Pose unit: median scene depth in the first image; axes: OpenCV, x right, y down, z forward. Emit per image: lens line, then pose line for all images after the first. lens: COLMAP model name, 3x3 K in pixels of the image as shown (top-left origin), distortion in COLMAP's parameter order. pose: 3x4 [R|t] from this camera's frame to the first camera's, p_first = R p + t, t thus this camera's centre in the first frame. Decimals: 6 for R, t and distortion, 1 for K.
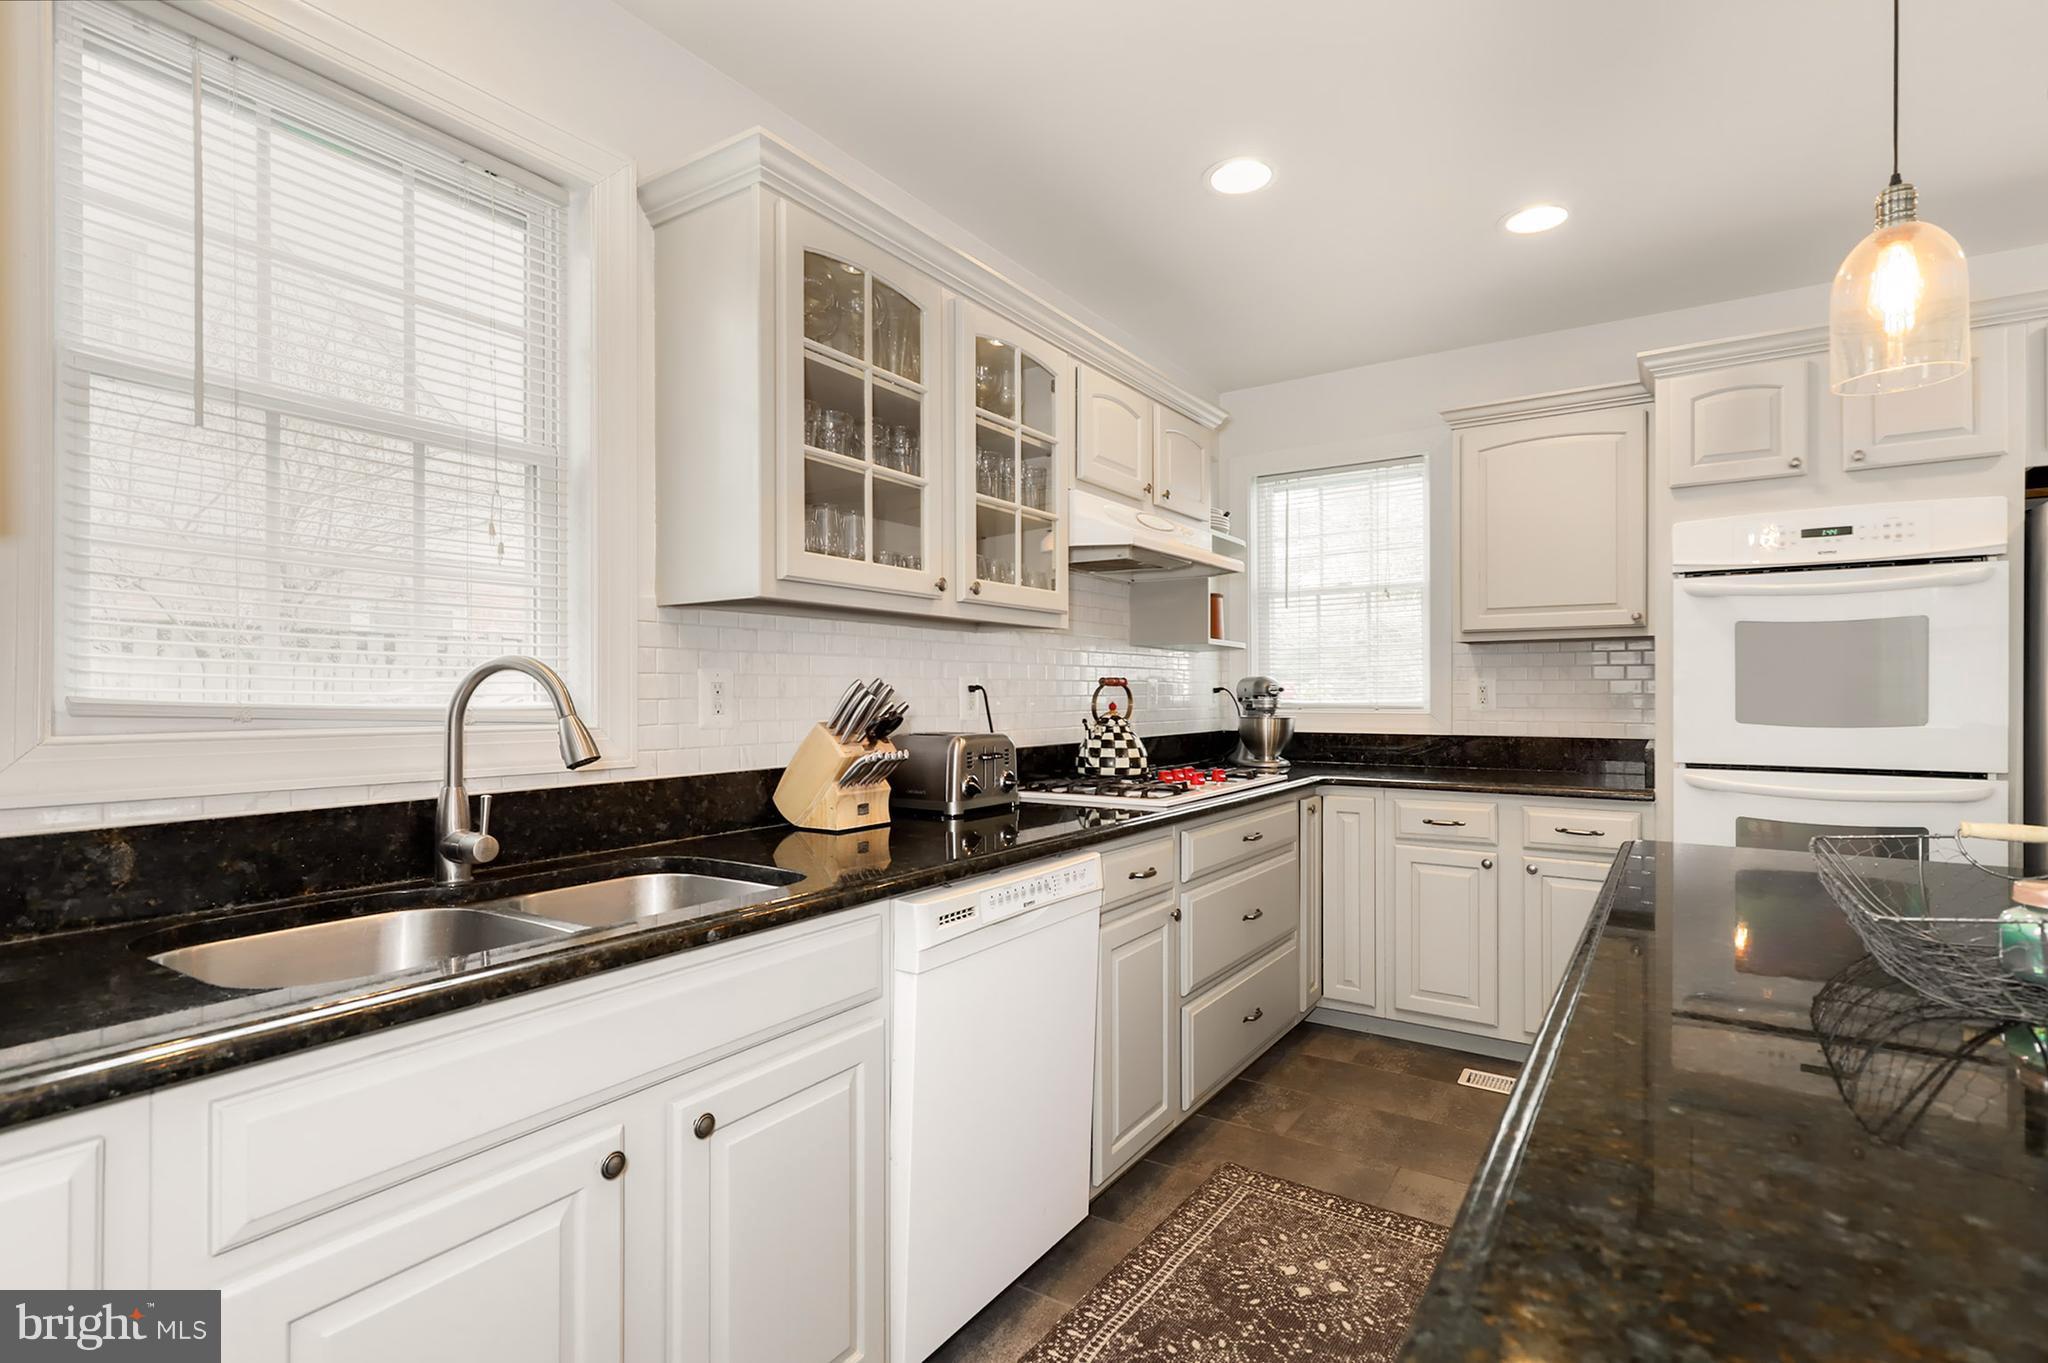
lens RADIAL K [[1001.4, 0, 1040.7], [0, 1001.4, 684.9], [0, 0, 1]] dist [0.015253, 0.000304]
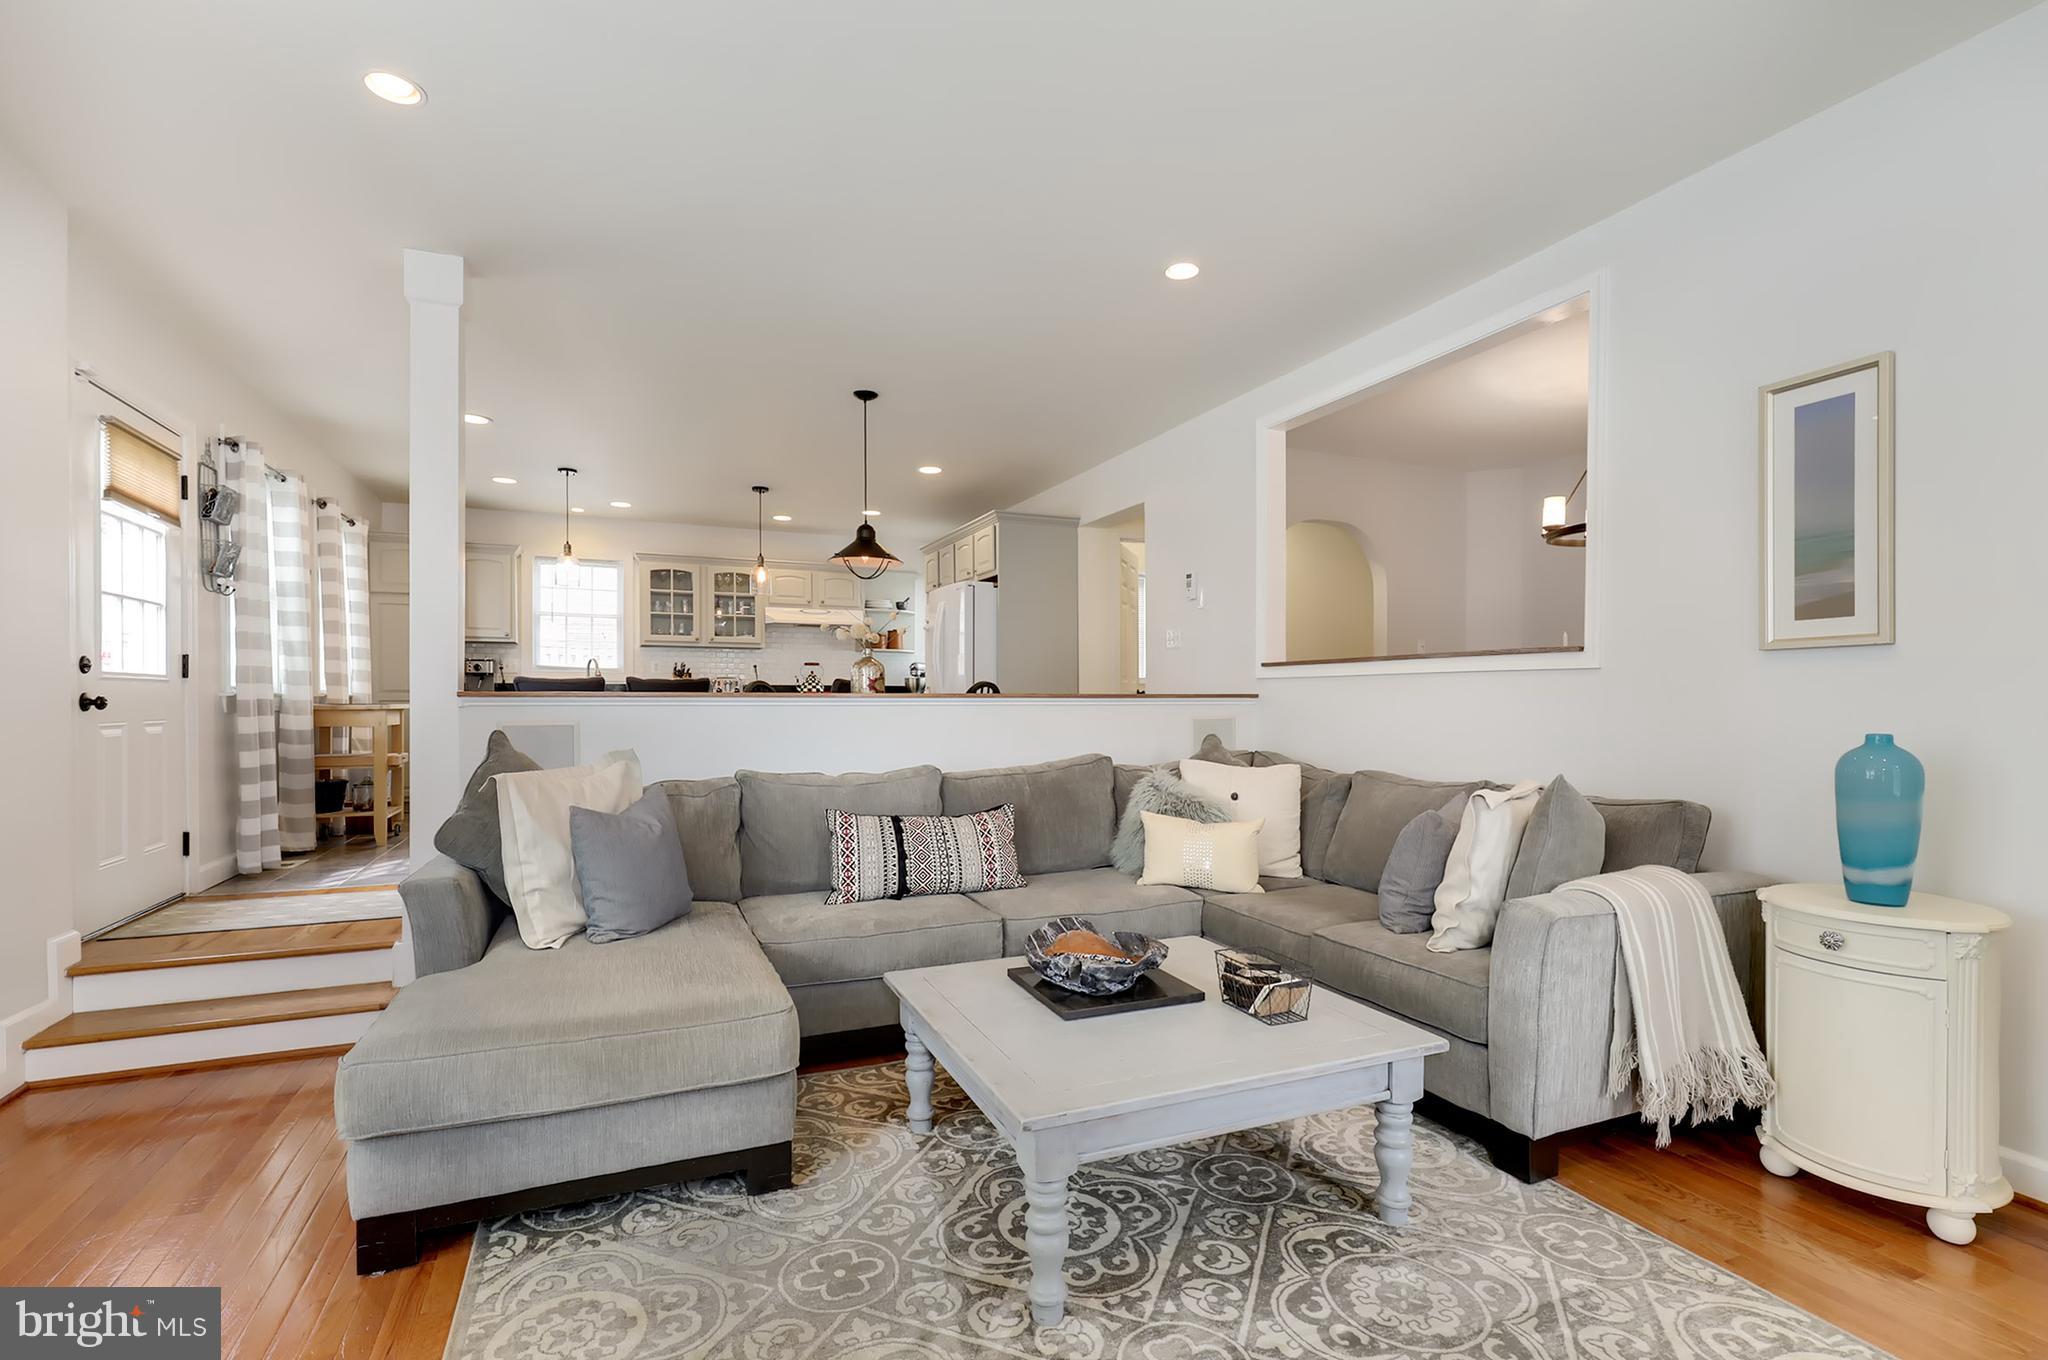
lens RADIAL K [[915.3, 0, 1022.9], [0, 915.3, 716.3], [0, 0, 1]] dist [0.002511, -0.000109]
pose [[0.839833, 0.014637, -0.542648, 2.566931], [-0.000074, 0.999639, 0.026850, 0.097332], [0.542845, -0.022509, 0.839531, -1.195085]]
